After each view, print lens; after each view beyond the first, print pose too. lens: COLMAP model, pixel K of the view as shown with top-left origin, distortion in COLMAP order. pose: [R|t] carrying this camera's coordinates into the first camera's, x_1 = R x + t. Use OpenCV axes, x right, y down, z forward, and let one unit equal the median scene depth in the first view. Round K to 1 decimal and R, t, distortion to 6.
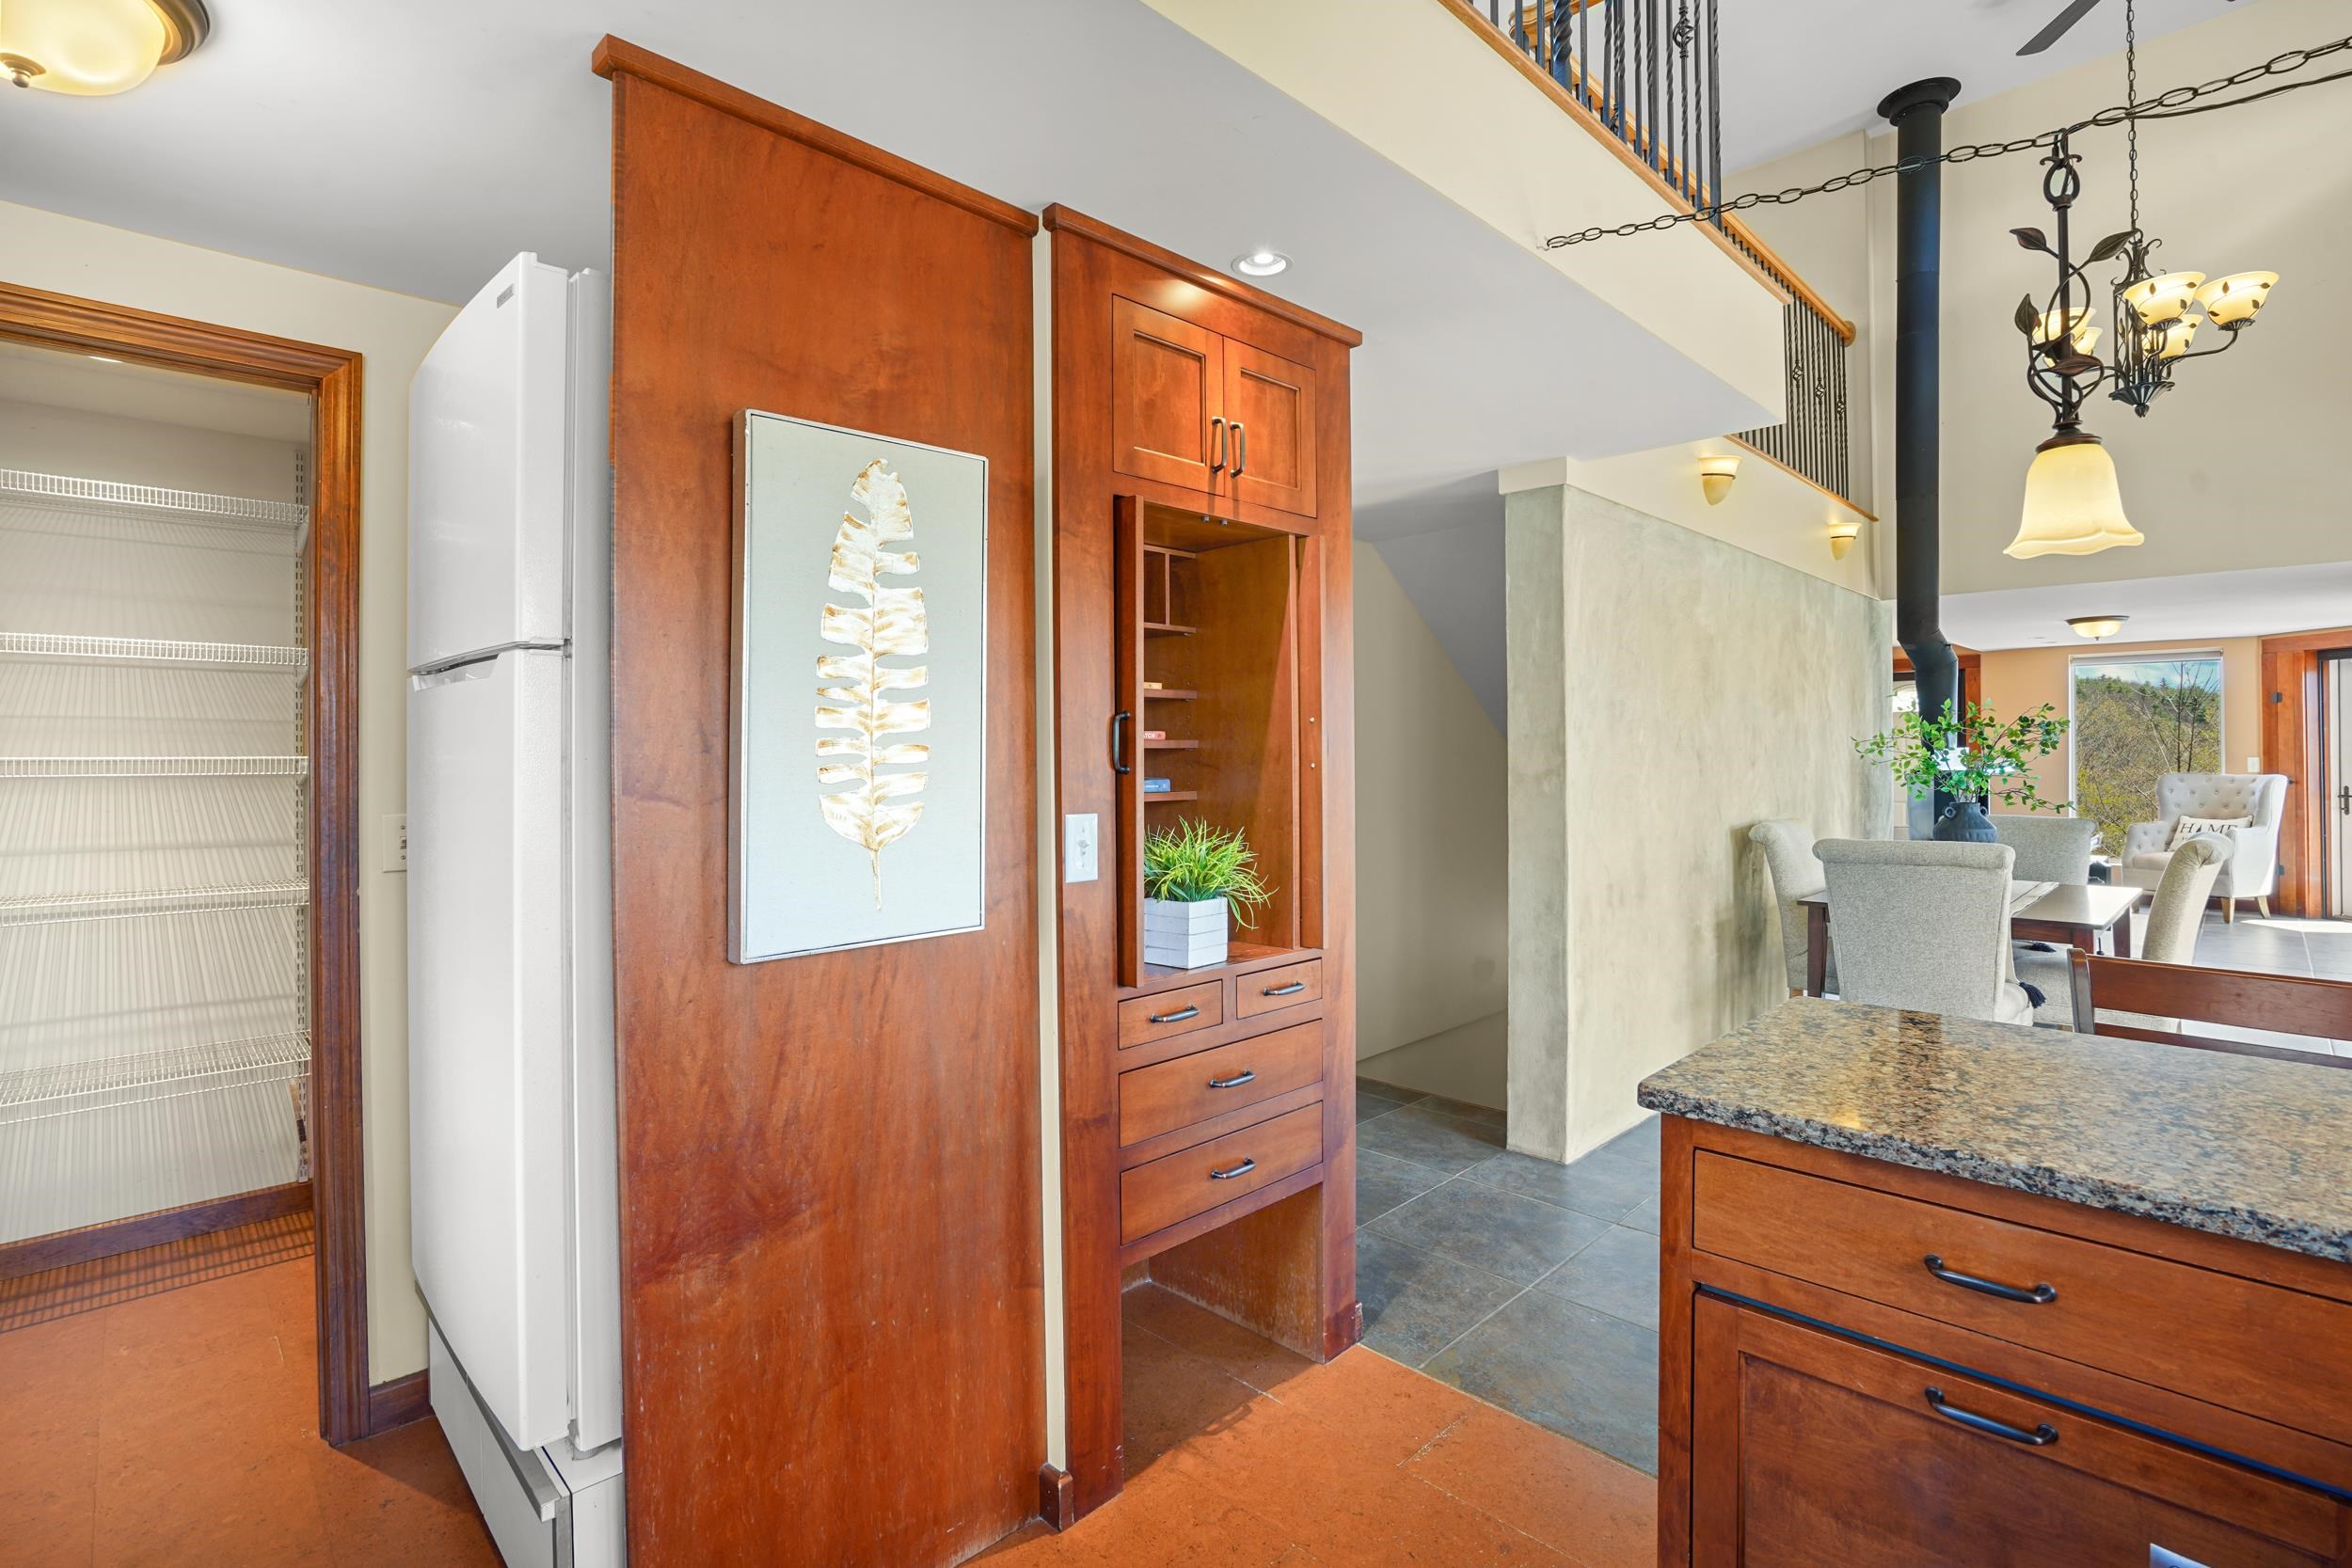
lens RADIAL K [[1105.8, 0, 1165.2], [0, 1105.8, 759.8], [0, 0, 1]] dist [-0.011783, 0.000540]
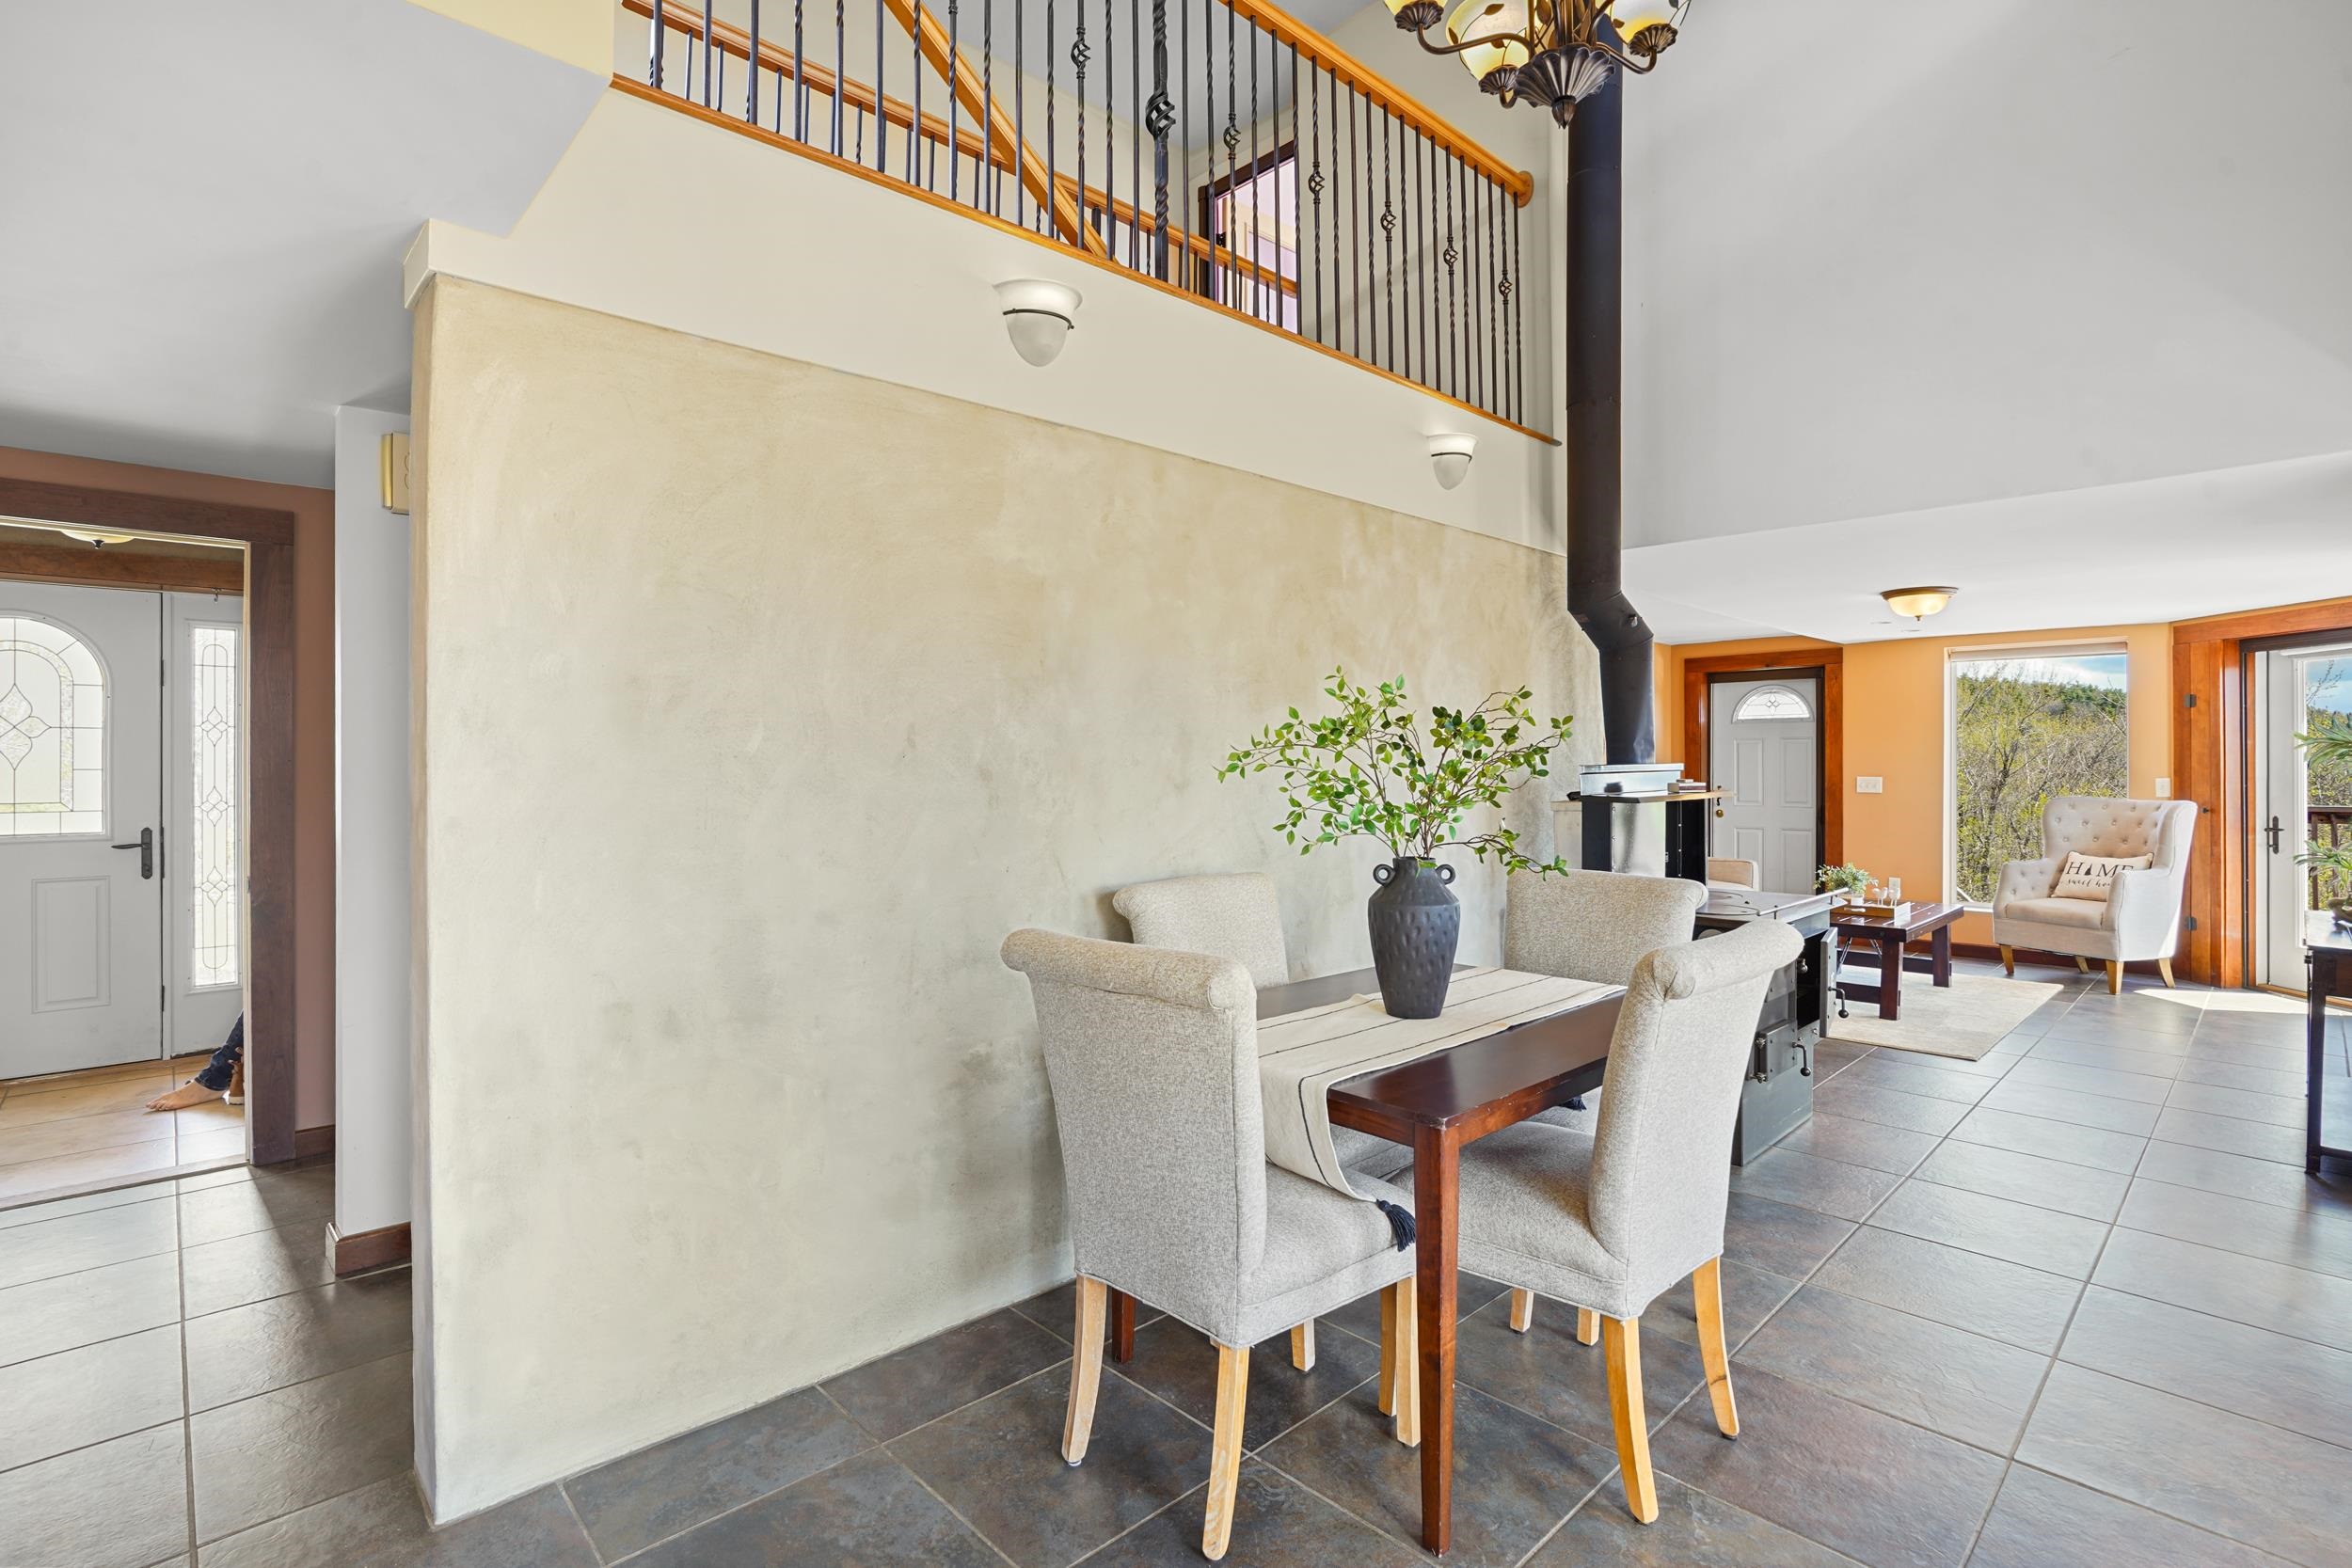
lens RADIAL K [[1105.8, 0, 1174.0], [0, 1105.8, 771.7], [0, 0, 1]] dist [-0.011783, 0.000540]
pose [[0.999740, 0.006731, -0.021773, 0.319785], [-0.006677, 0.999974, 0.002555, -0.004112], [0.021789, -0.002409, 0.999760, 0.211507]]
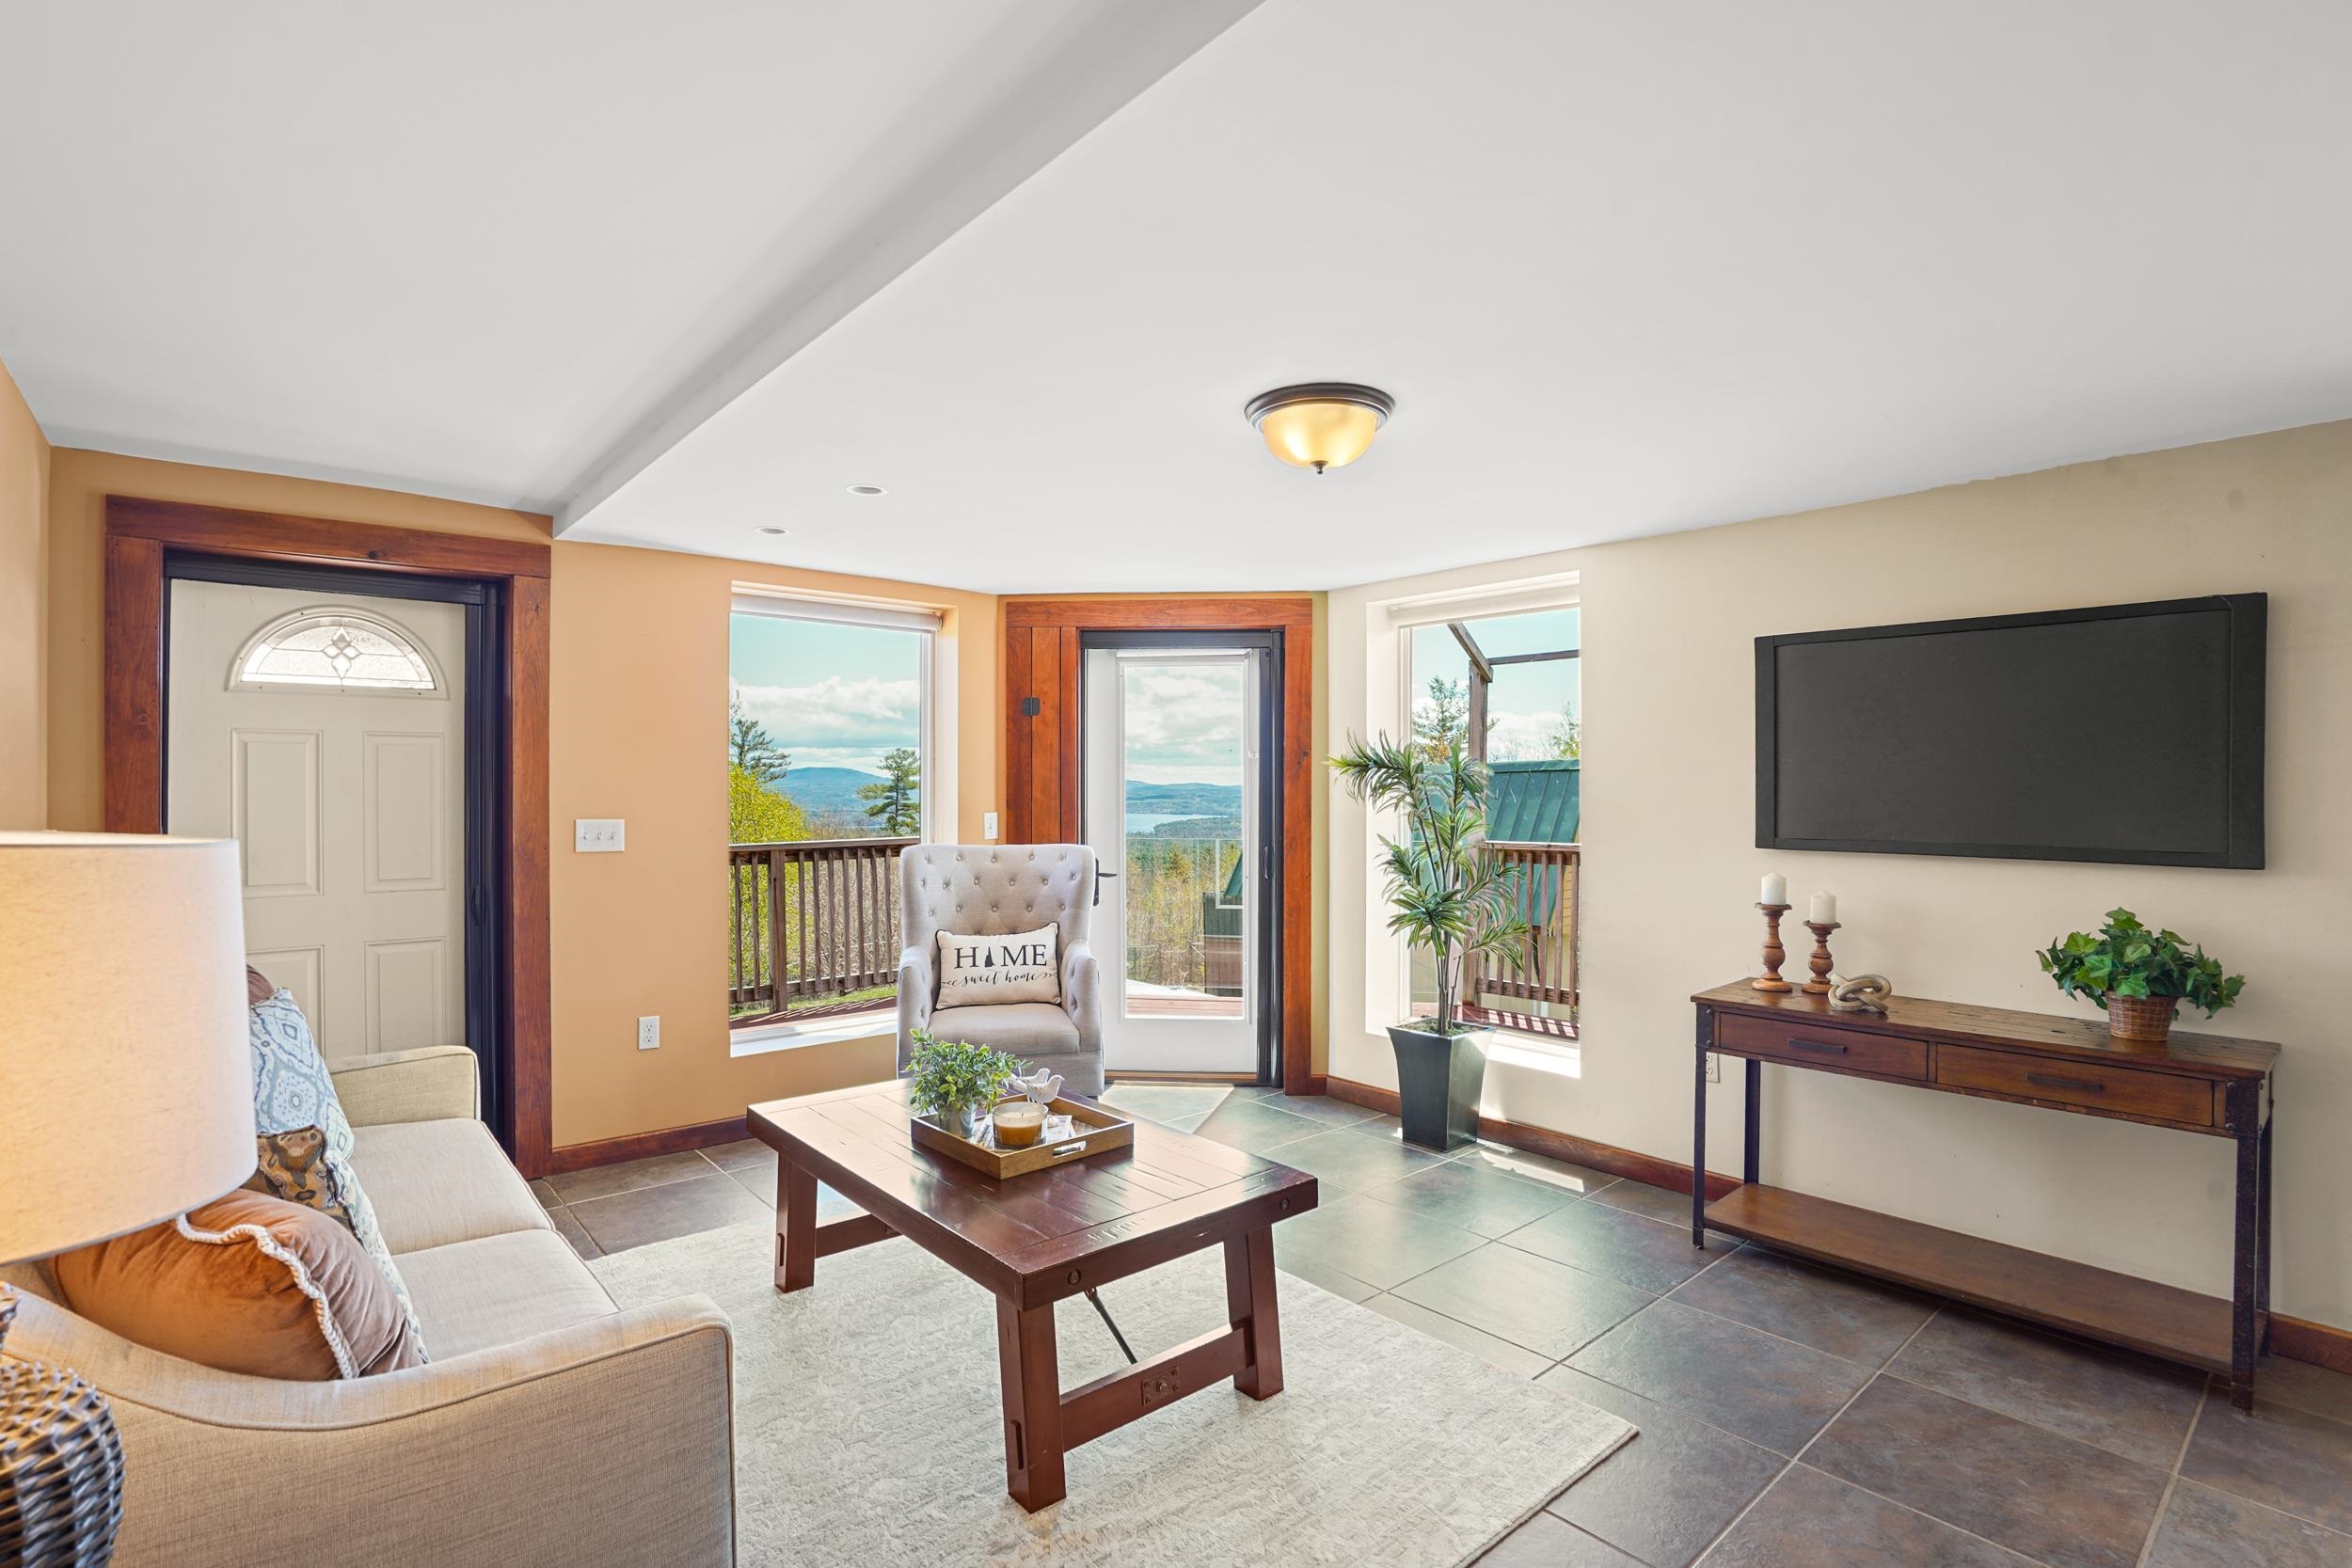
lens RADIAL K [[1105.8, 0, 1162.0], [0, 1105.8, 786.2], [0, 0, 1]] dist [-0.011783, 0.000540]
pose [[0.066085, 0.006014, 0.997796, 0.456052], [0.011202, 0.999914, -0.006768, -0.011423], [-0.997751, 0.011625, 0.066012, 0.914252]]
